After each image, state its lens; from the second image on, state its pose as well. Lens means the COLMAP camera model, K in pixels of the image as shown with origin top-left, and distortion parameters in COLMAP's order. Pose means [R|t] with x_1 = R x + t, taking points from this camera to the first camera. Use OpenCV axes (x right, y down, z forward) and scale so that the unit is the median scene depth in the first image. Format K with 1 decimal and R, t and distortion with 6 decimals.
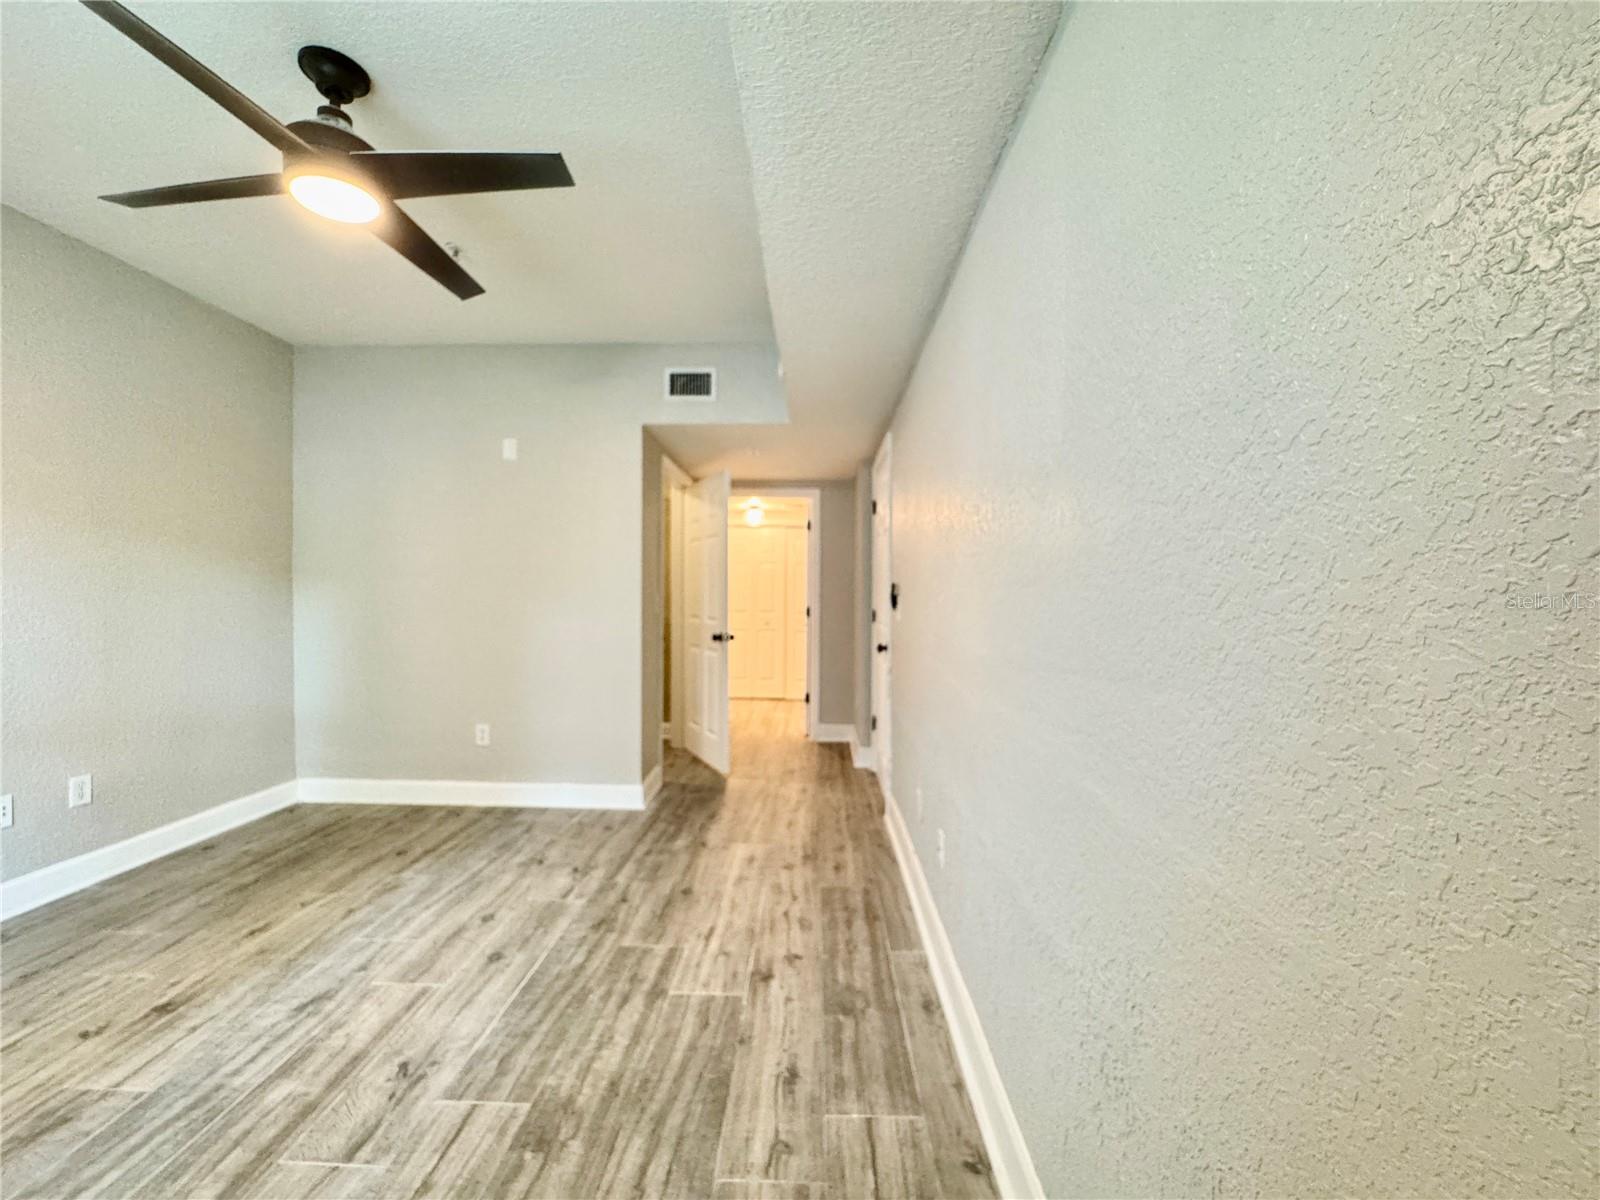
lens RADIAL K [[643.8, 0, 799.2], [0, 643.8, 600.2], [0, 0, 1]] dist [-0.005439, 0.000802]
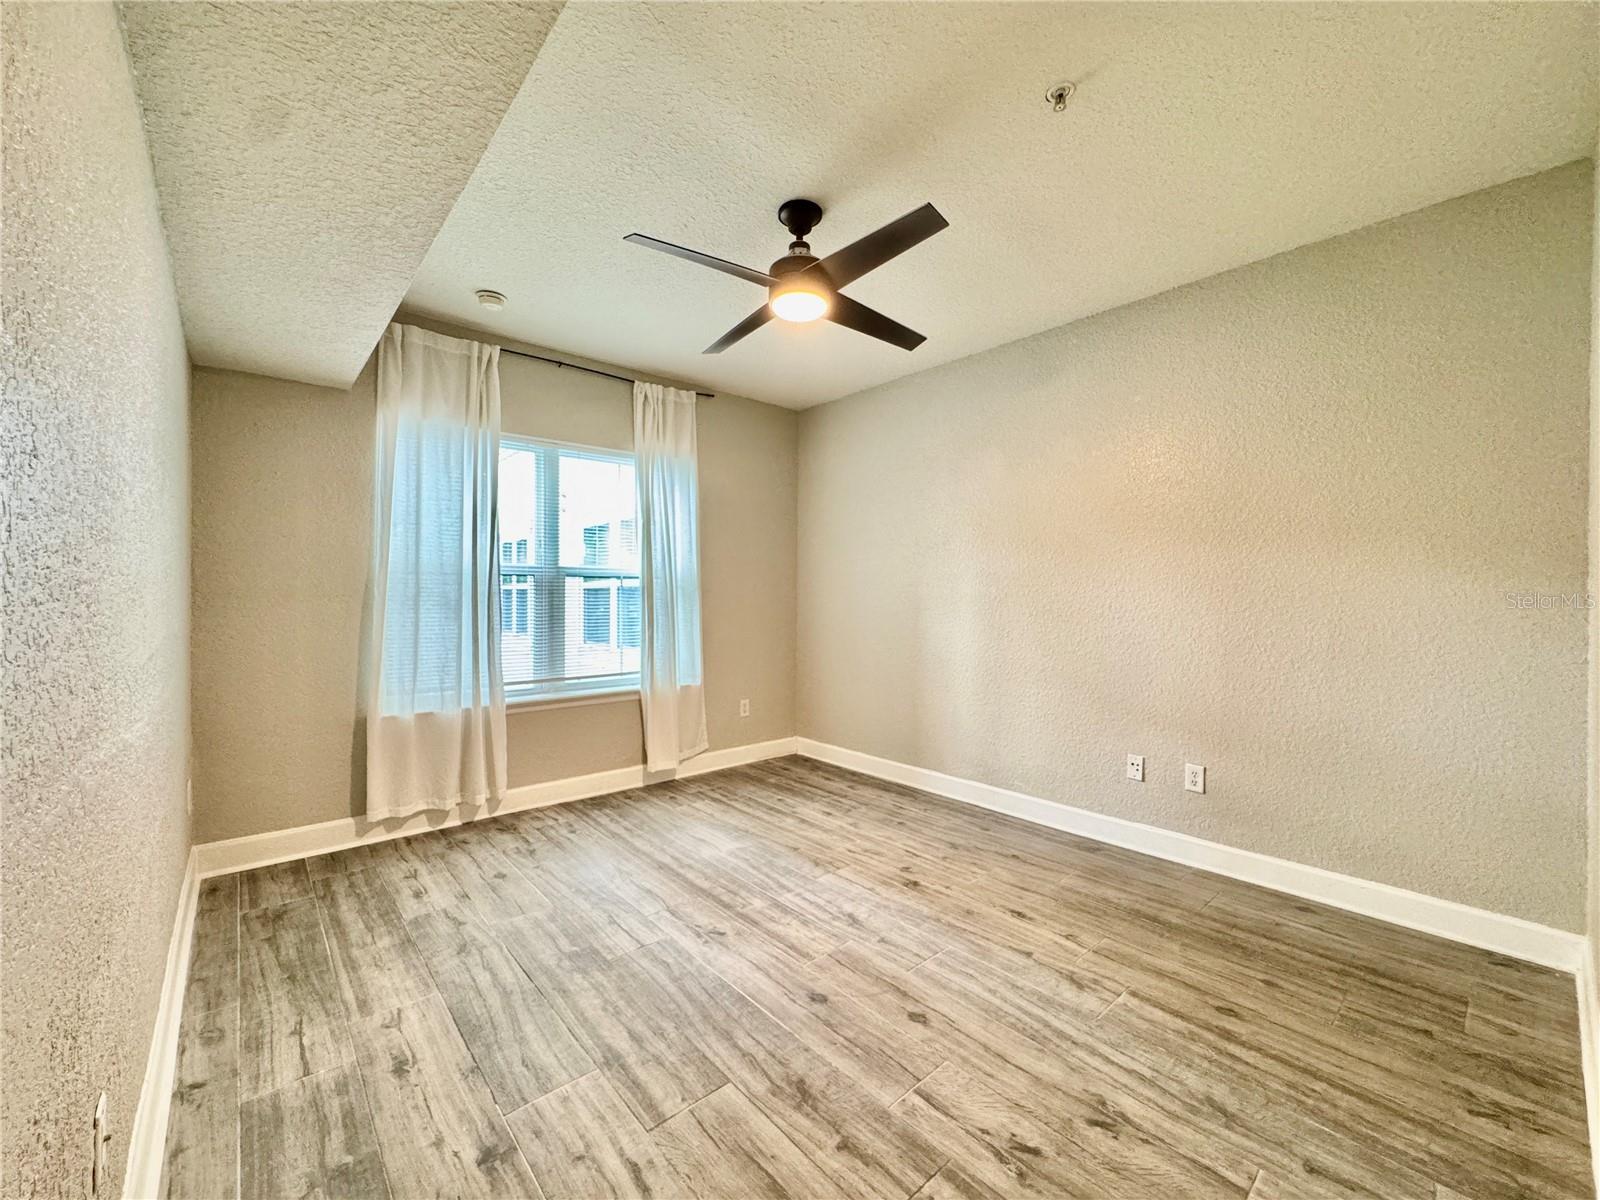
lens RADIAL K [[643.8, 0, 799.2], [0, 643.8, 600.2], [0, 0, 1]] dist [-0.005439, 0.000802]
pose [[-0.737374, -0.004813, -0.675468, 0.166736], [-0.013082, 0.999889, 0.007156, -0.011229], [0.675358, 0.014113, -0.737355, 1.705804]]
